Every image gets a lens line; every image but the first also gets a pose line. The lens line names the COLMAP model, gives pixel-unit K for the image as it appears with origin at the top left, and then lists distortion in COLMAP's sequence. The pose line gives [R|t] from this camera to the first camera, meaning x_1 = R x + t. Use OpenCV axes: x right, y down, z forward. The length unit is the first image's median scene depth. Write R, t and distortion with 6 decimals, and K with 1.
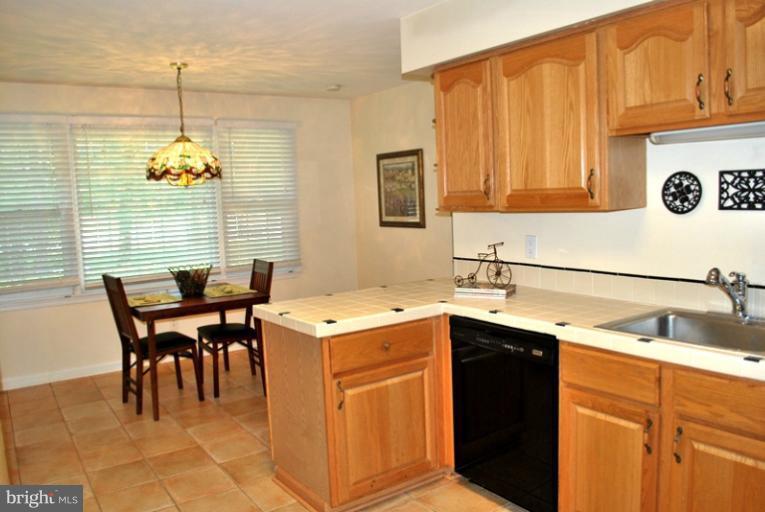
lens RADIAL K [[600.9, 0, 382.3], [0, 600.9, 256.1], [0, 0, 1]] dist [-0.076976, 0.005072]
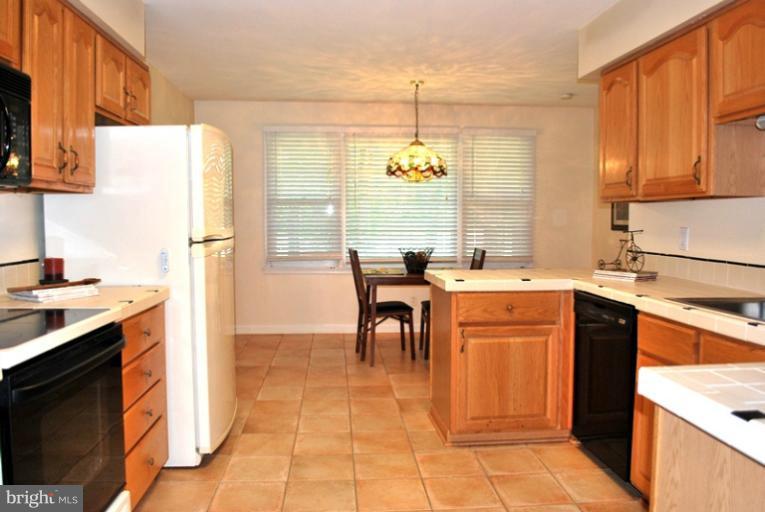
lens RADIAL K [[600.9, 0, 383.6], [0, 600.9, 255.6], [0, 0, 1]] dist [-0.076976, 0.005072]
pose [[0.869364, 0.069880, -0.489206, 0.304647], [-0.083586, 0.996481, -0.006199, 0.063663], [0.487052, 0.046280, 0.872146, -0.128936]]
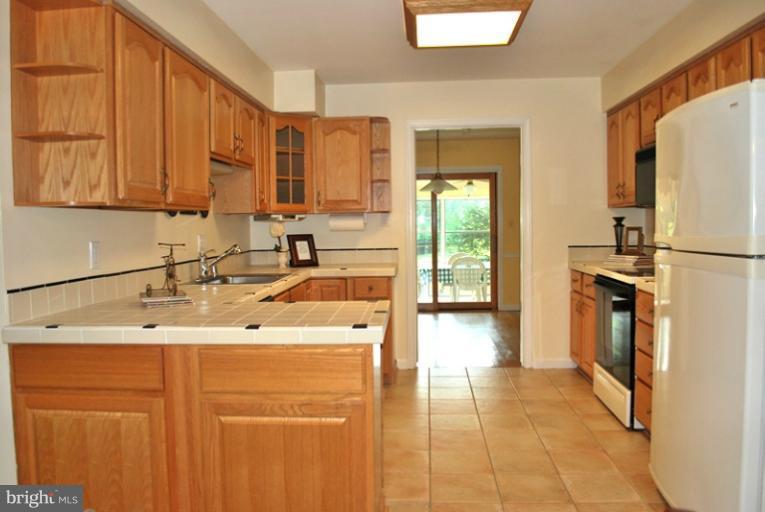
lens RADIAL K [[600.9, 0, 382.0], [0, 600.9, 254.3], [0, 0, 1]] dist [-0.076976, 0.005072]
pose [[-0.783464, 0.022316, 0.621037, -0.615870], [0.106998, 0.989274, 0.099436, -0.059721], [-0.612157, 0.144354, -0.777448, 1.464076]]
